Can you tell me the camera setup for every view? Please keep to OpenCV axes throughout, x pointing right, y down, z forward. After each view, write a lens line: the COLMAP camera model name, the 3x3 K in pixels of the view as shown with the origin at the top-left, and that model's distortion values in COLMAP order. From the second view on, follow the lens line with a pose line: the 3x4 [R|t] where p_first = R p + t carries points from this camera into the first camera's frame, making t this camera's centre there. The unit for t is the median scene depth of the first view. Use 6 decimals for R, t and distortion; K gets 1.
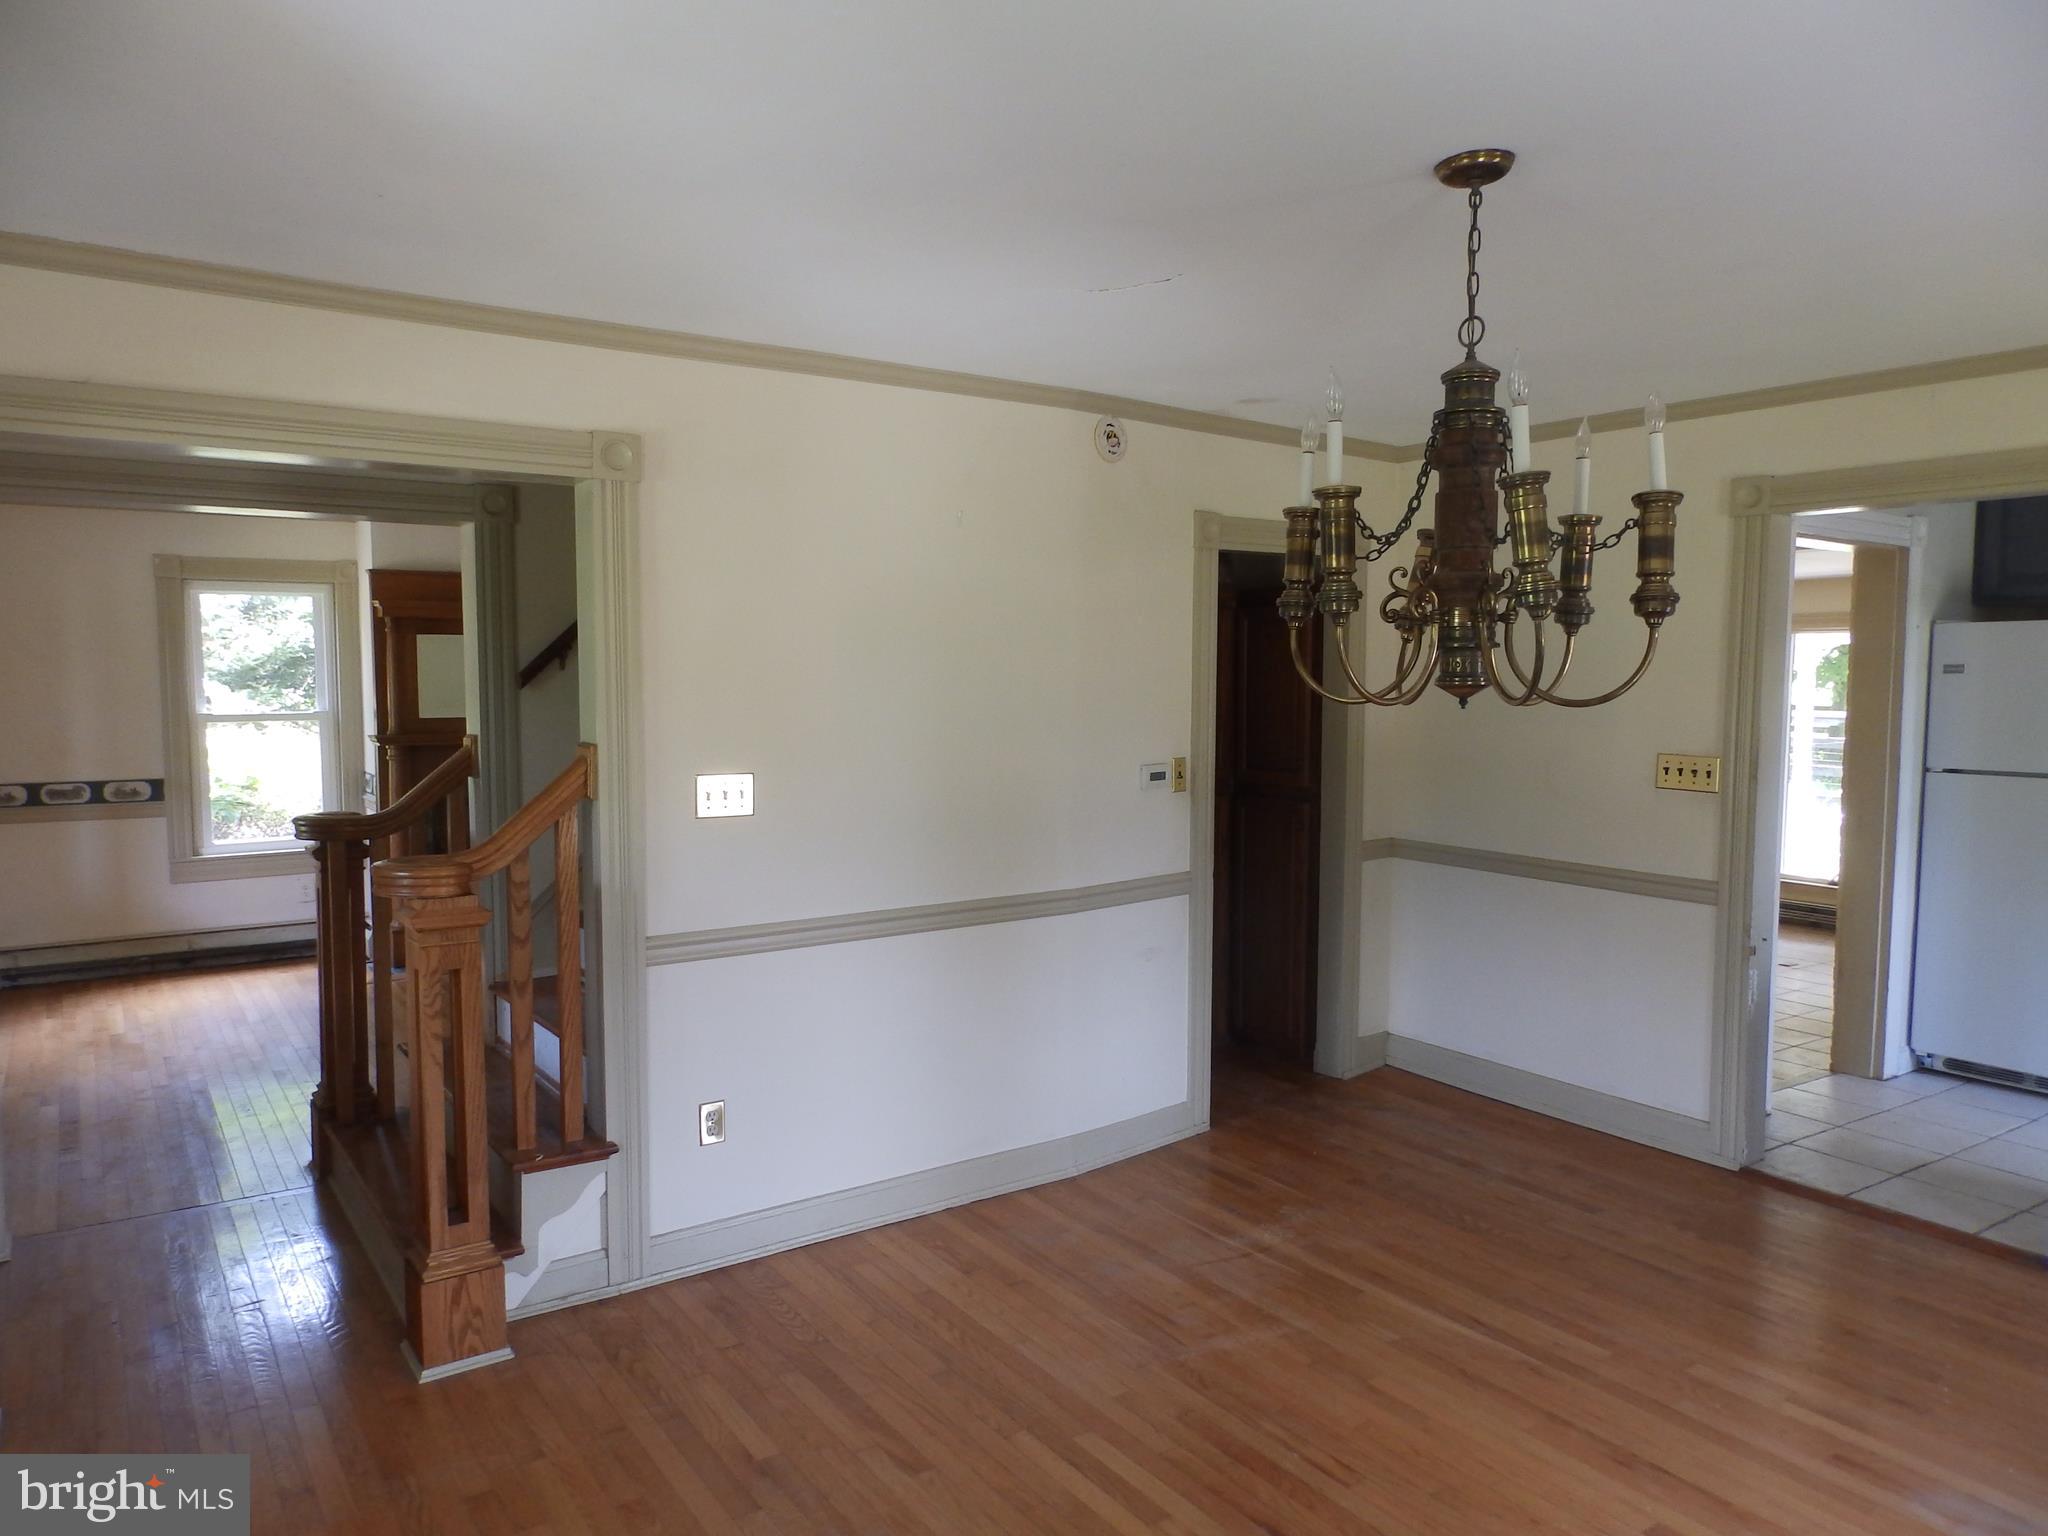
lens RADIAL K [[1402.8, 0, 1026.5], [0, 1402.8, 764.5], [0, 0, 1]] dist [0.004839, 0.001600]
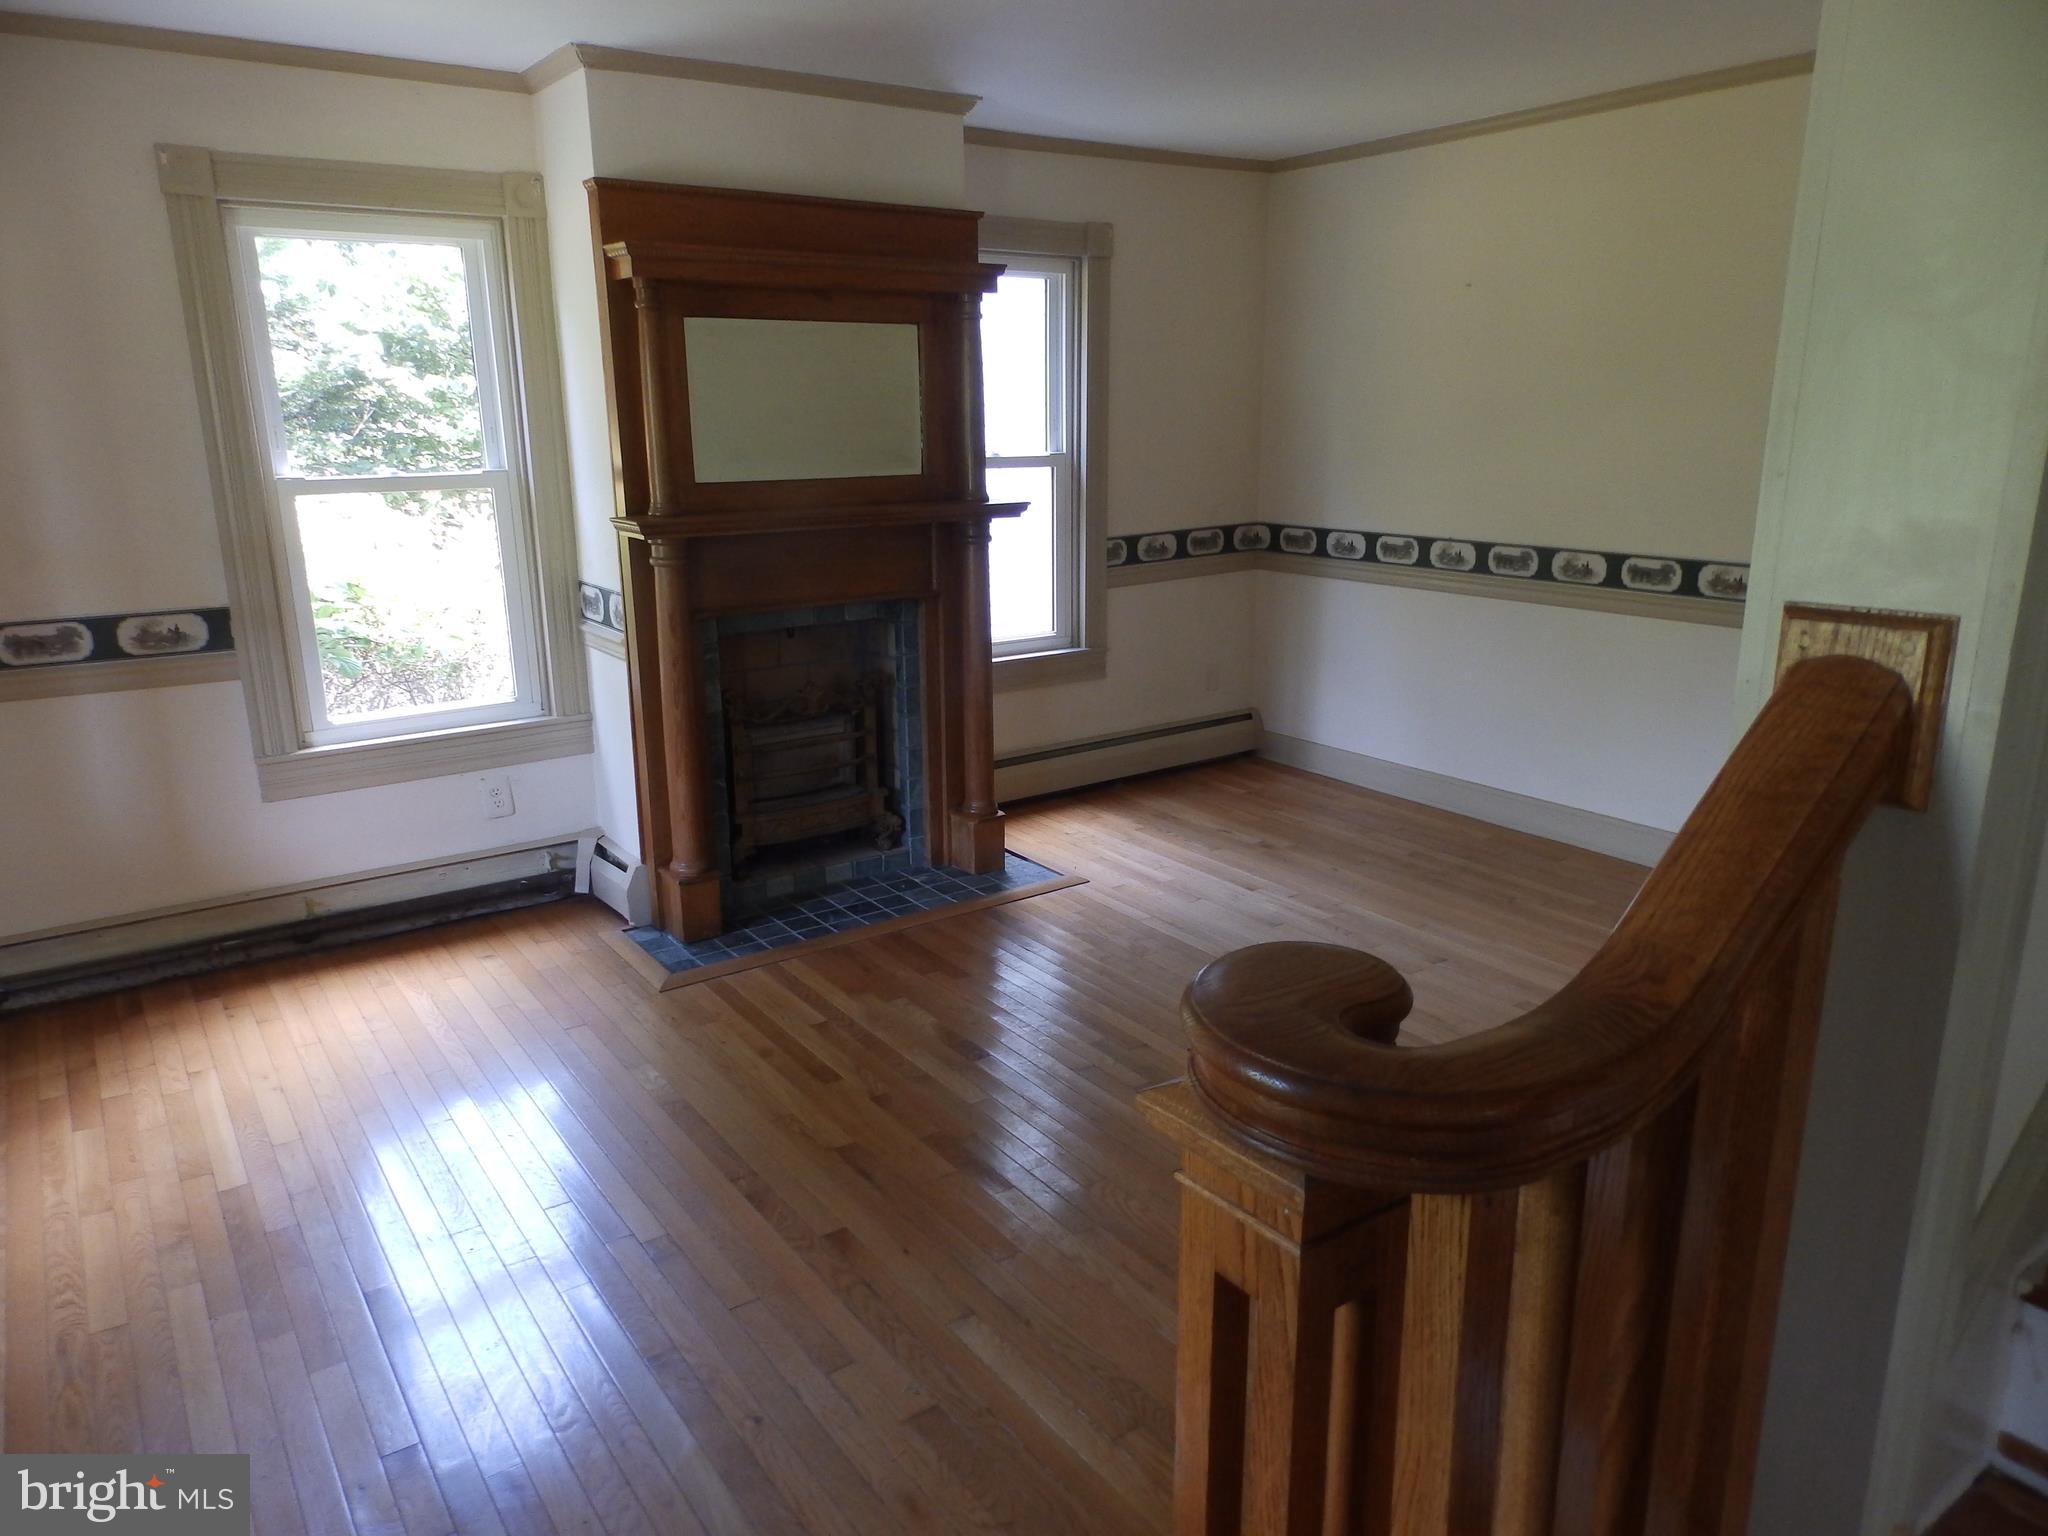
lens RADIAL K [[1402.8, 0, 1024.6], [0, 1402.8, 774.5], [0, 0, 1]] dist [0.004839, 0.001600]
pose [[0.999970, -0.007728, 0.000060, -0.319995], [0.007580, 0.982305, 0.187133, -0.023965], [-0.001505, -0.187127, 0.982335, 0.477518]]
